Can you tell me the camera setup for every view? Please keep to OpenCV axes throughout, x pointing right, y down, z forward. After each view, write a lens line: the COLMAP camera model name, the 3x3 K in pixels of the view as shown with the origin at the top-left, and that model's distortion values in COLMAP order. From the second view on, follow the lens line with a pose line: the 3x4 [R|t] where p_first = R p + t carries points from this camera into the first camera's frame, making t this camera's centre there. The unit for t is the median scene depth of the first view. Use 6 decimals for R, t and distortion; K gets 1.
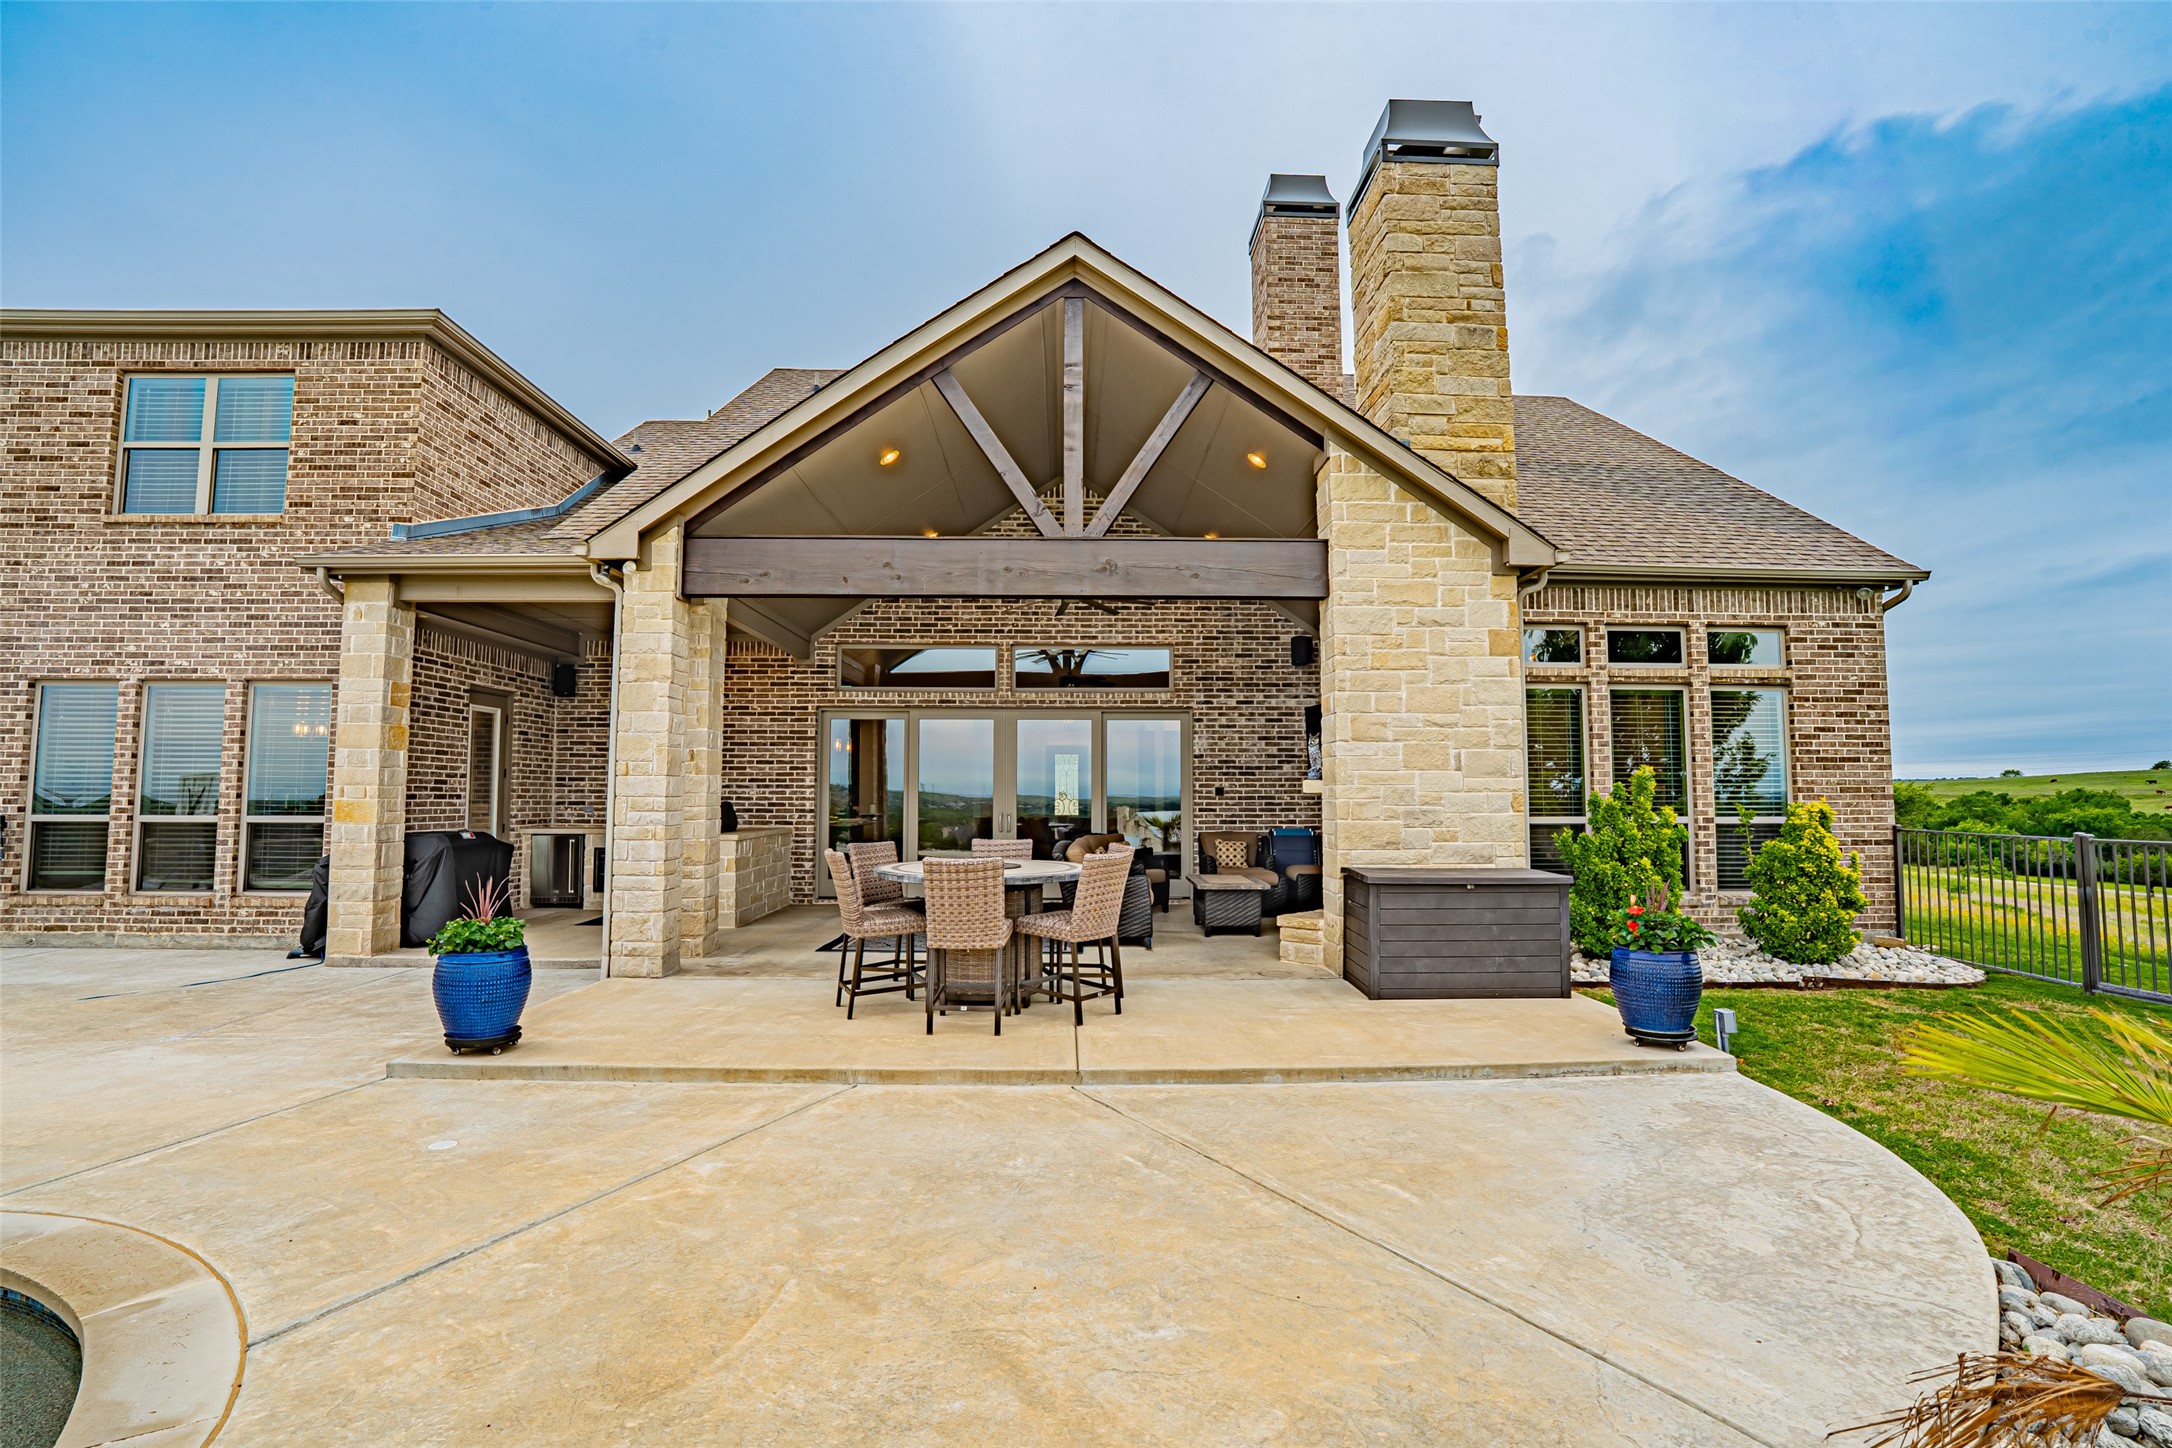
lens RADIAL K [[1007.9, 0, 1088.8], [0, 1007.9, 721.4], [0, 0, 1]] dist [-0.069340, 0.026373]
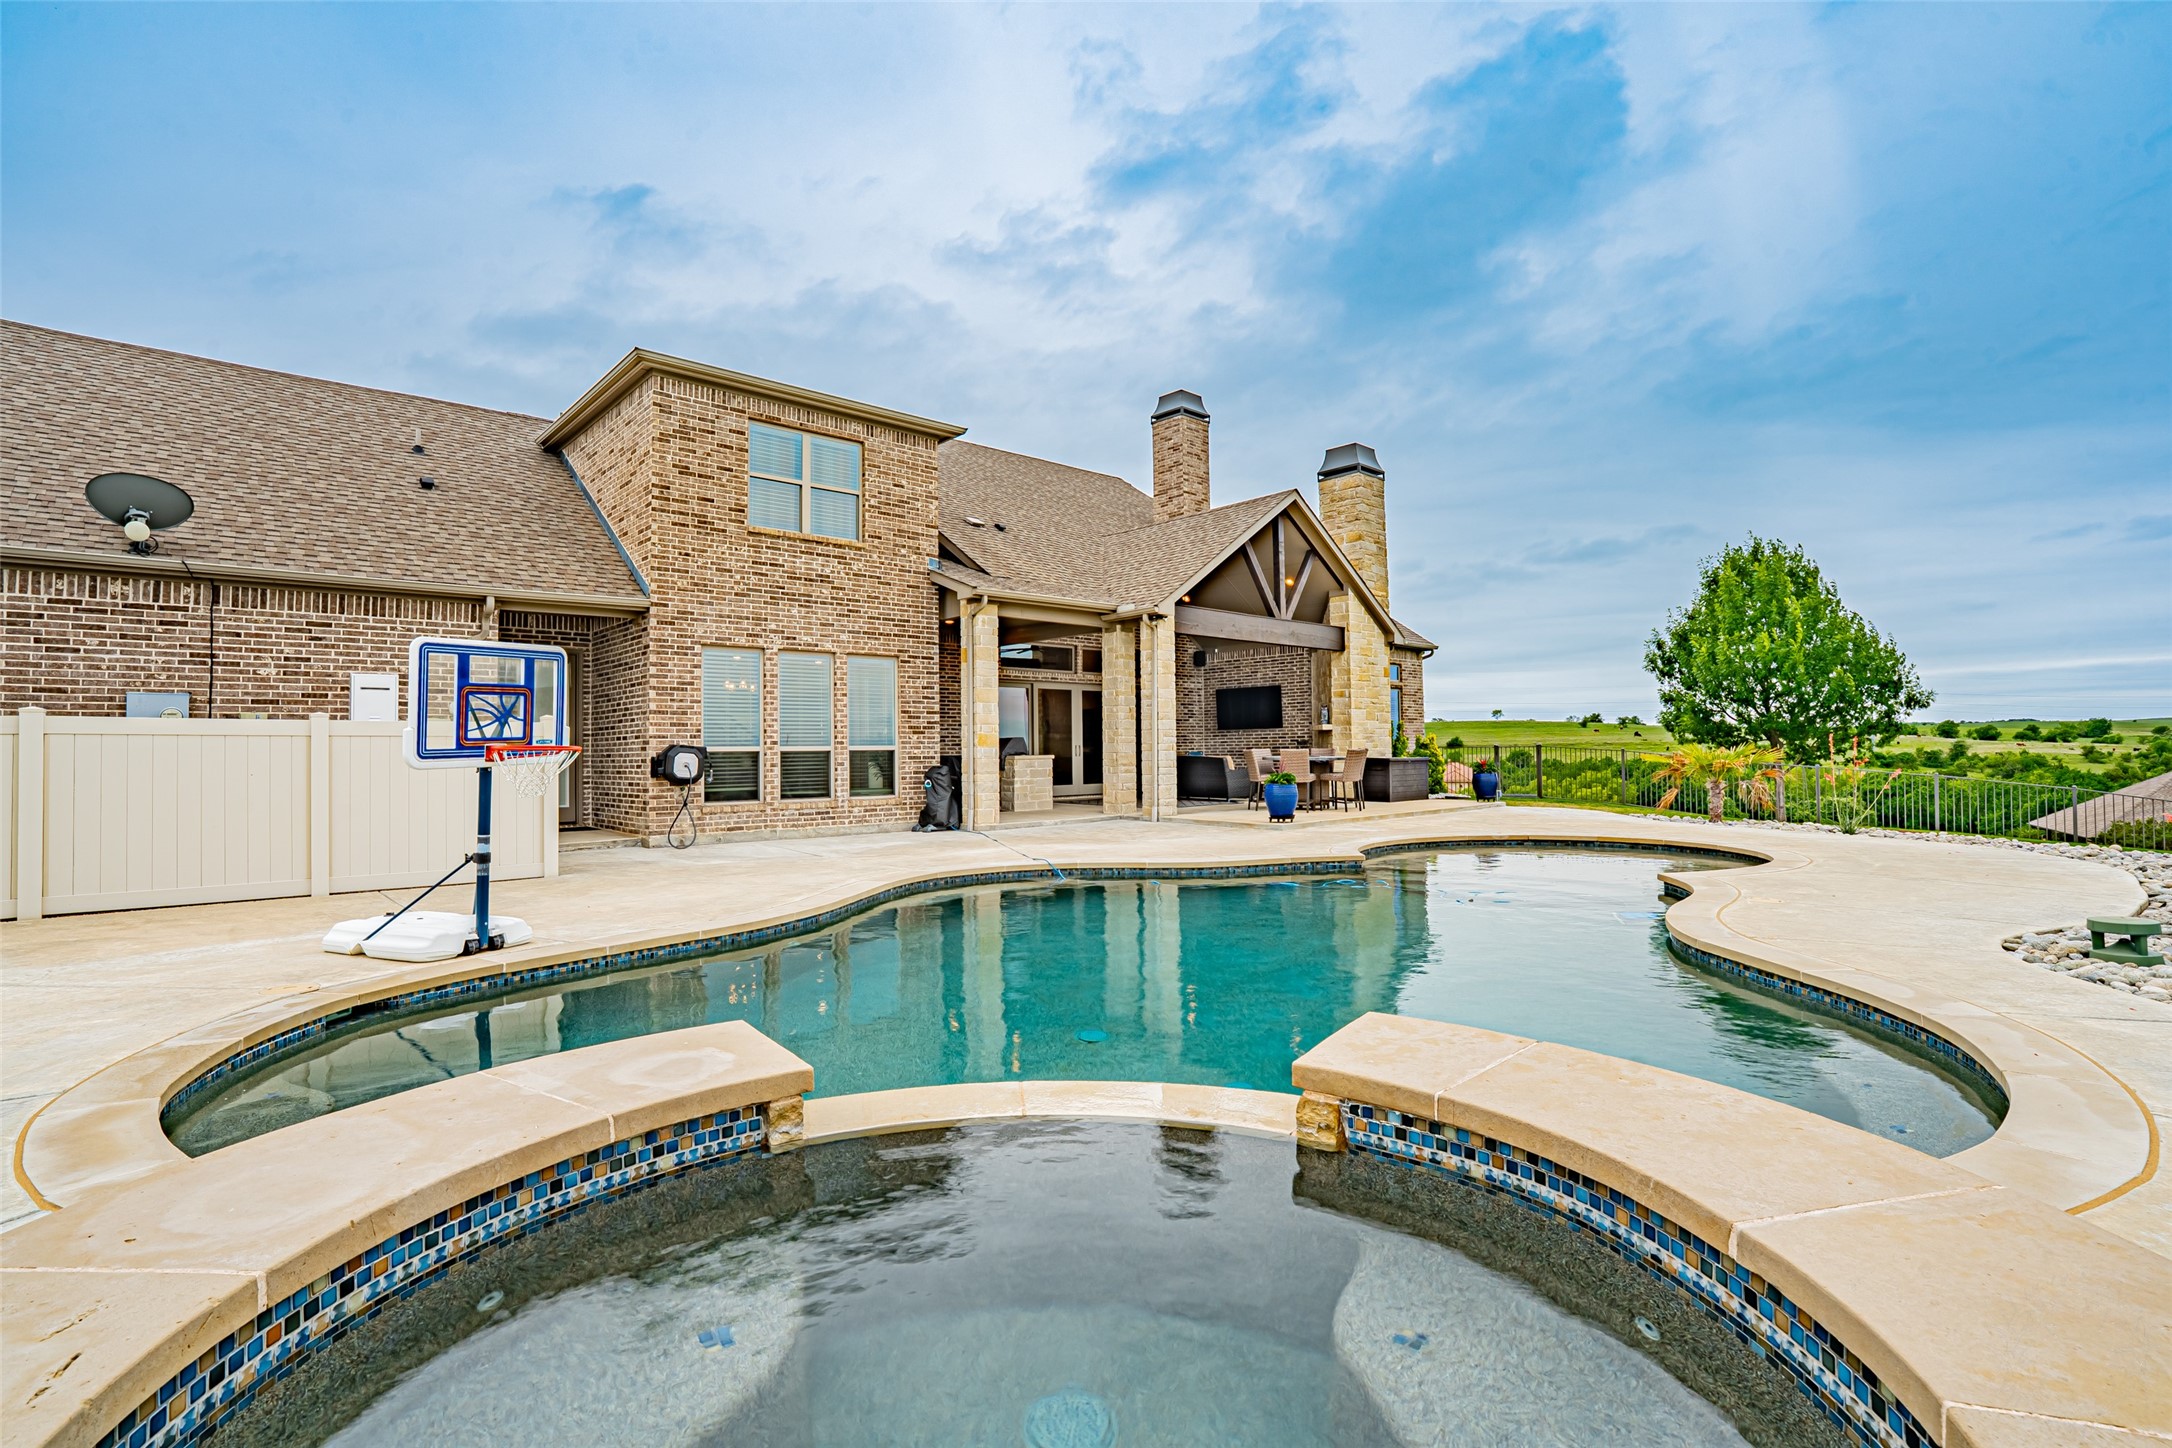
lens RADIAL K [[1007.9, 0, 1088.8], [0, 1007.9, 721.4], [0, 0, 1]] dist [-0.069340, 0.026373]
pose [[0.749674, 0.009396, 0.661741, -1.597640], [-0.035427, 0.999035, 0.025949, 0.007328], [-0.660859, -0.042897, 0.749283, -0.382721]]
